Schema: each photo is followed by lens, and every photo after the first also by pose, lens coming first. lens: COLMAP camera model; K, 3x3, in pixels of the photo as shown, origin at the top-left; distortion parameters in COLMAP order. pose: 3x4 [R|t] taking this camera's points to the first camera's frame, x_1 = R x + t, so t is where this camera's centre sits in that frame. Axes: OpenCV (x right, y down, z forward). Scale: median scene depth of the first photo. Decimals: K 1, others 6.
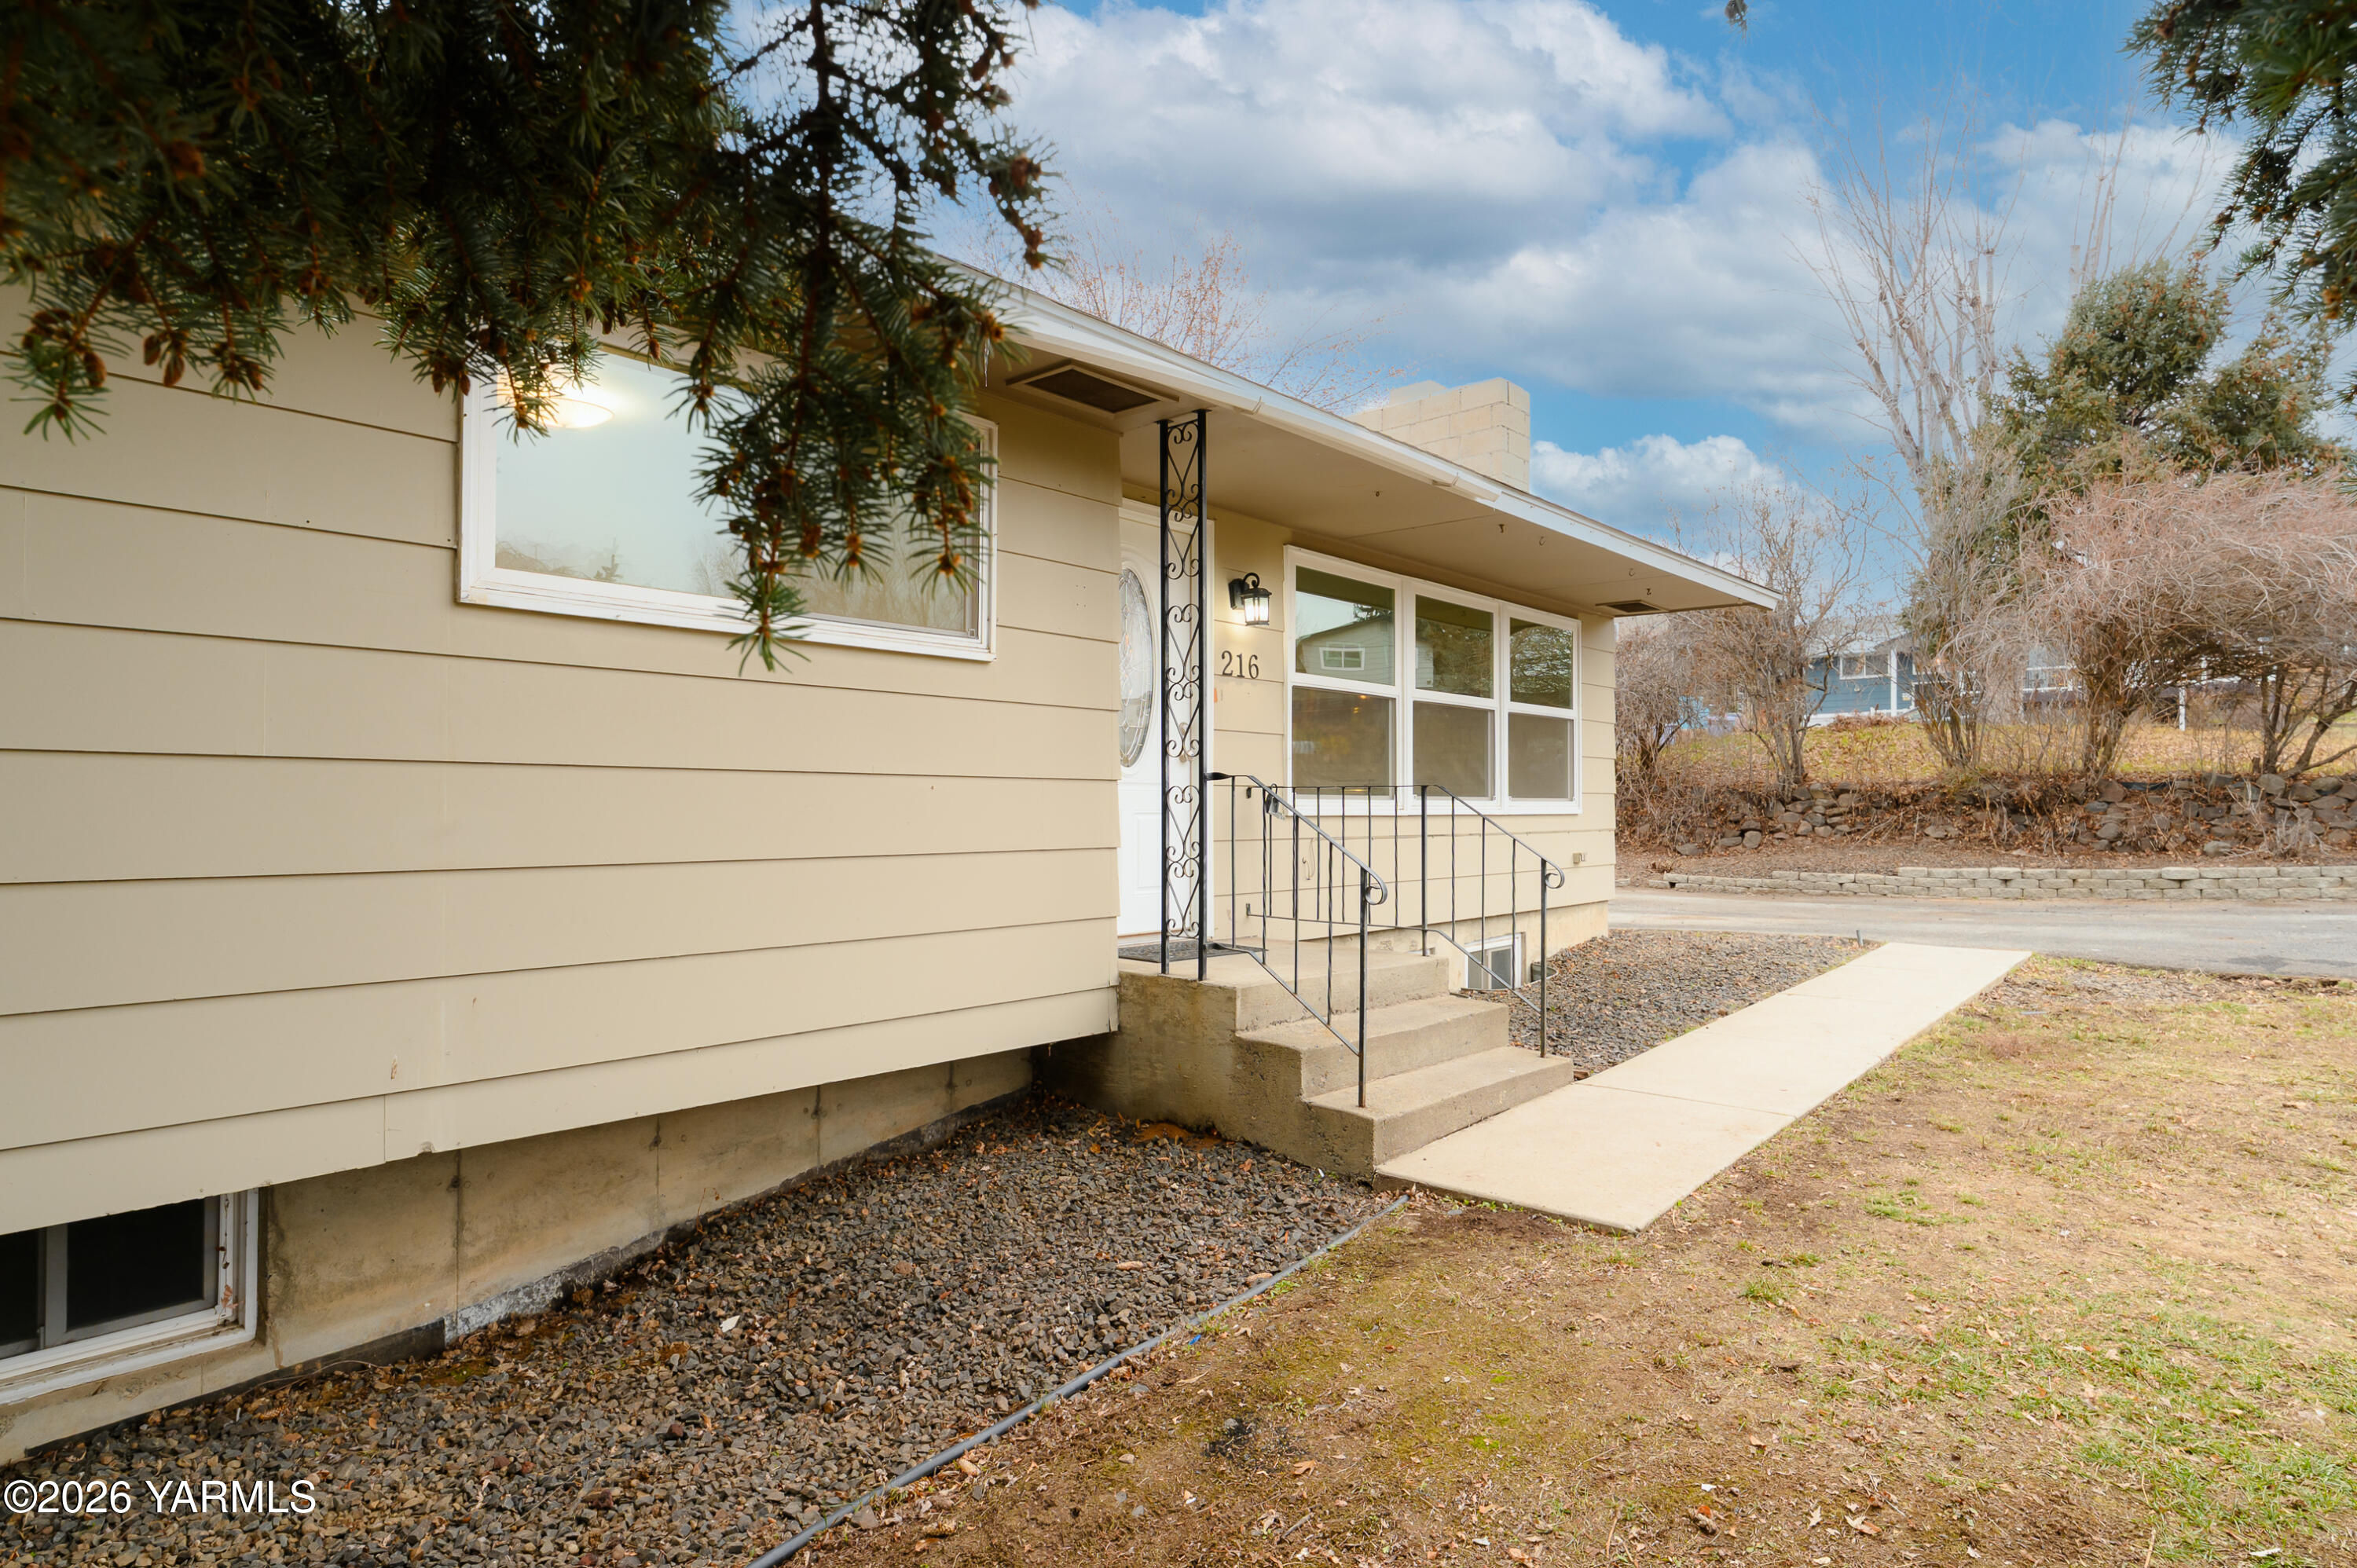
lens RADIAL K [[1125.9, 0, 1220.5], [0, 1125.9, 771.6], [0, 0, 1]] dist [-0.002257, 0.000080]
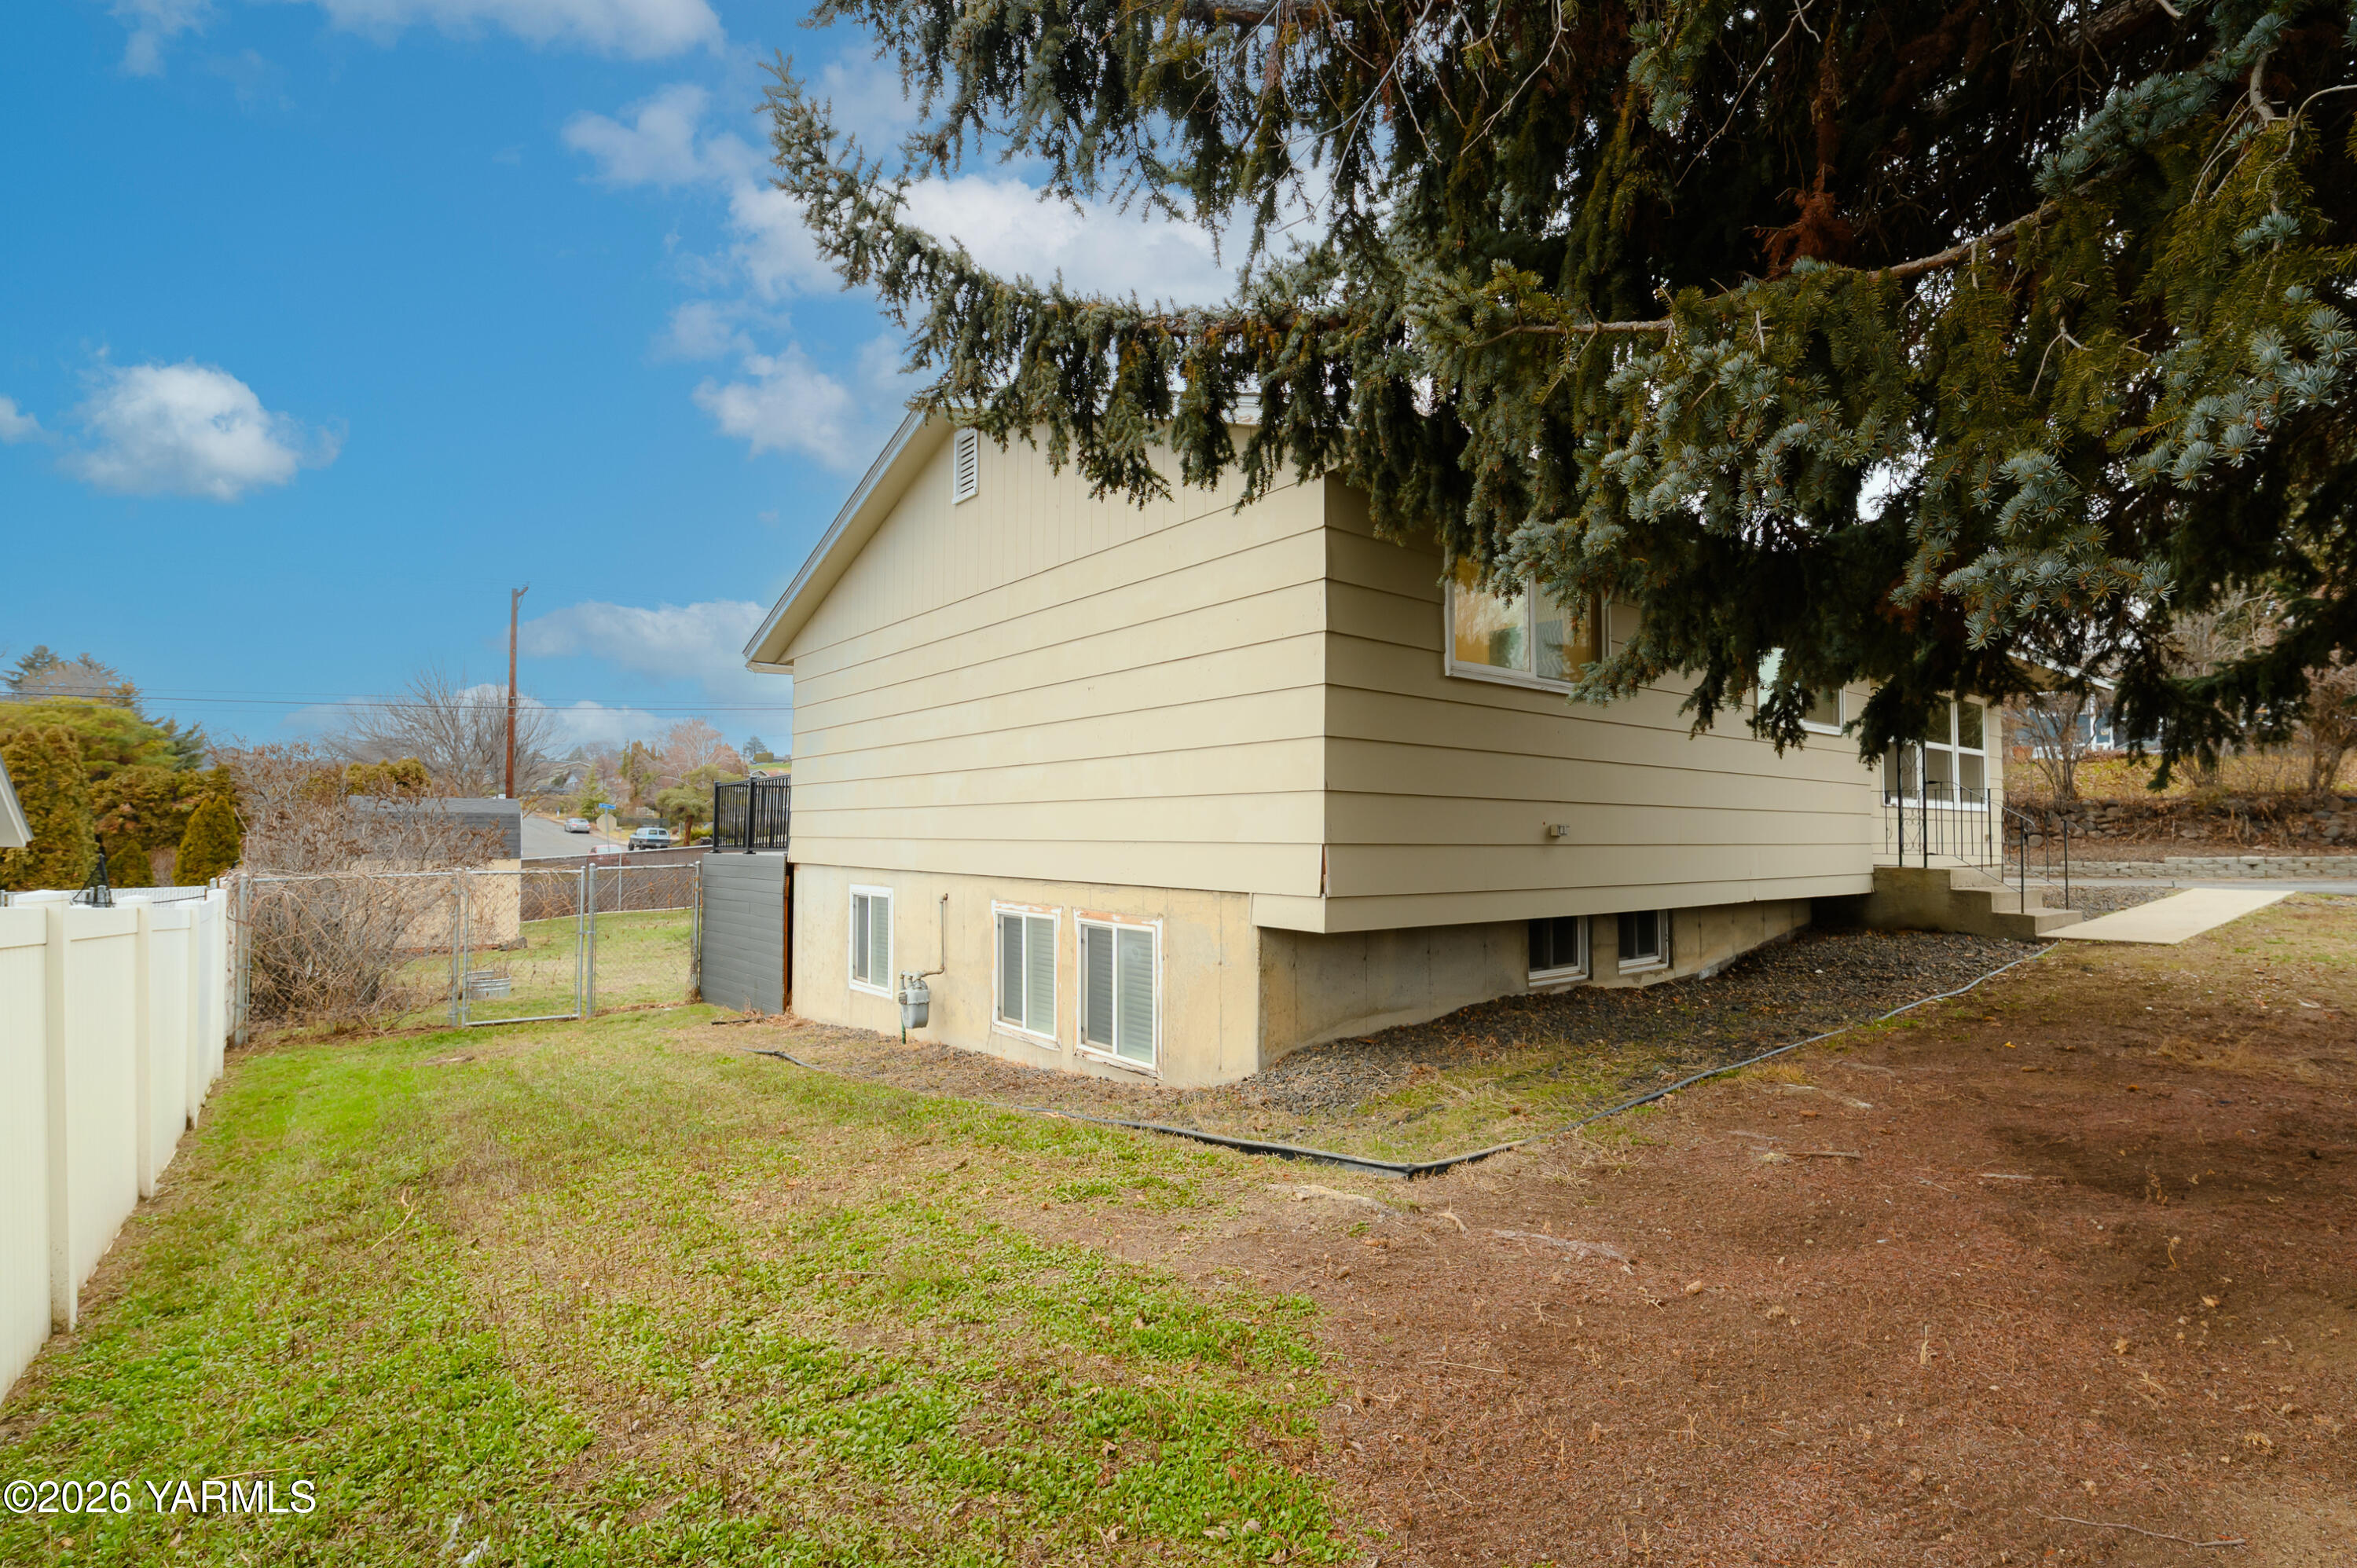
lens RADIAL K [[1085.3, 0, 1163.9], [0, 1085.3, 785.1], [0, 0, 1]] dist [-0.000578, -0.000014]
pose [[0.990843, -0.003990, -0.134958, -0.461532], [0.001263, 0.999793, -0.020285, 0.020024], [0.135011, 0.019929, 0.990644, -0.526573]]
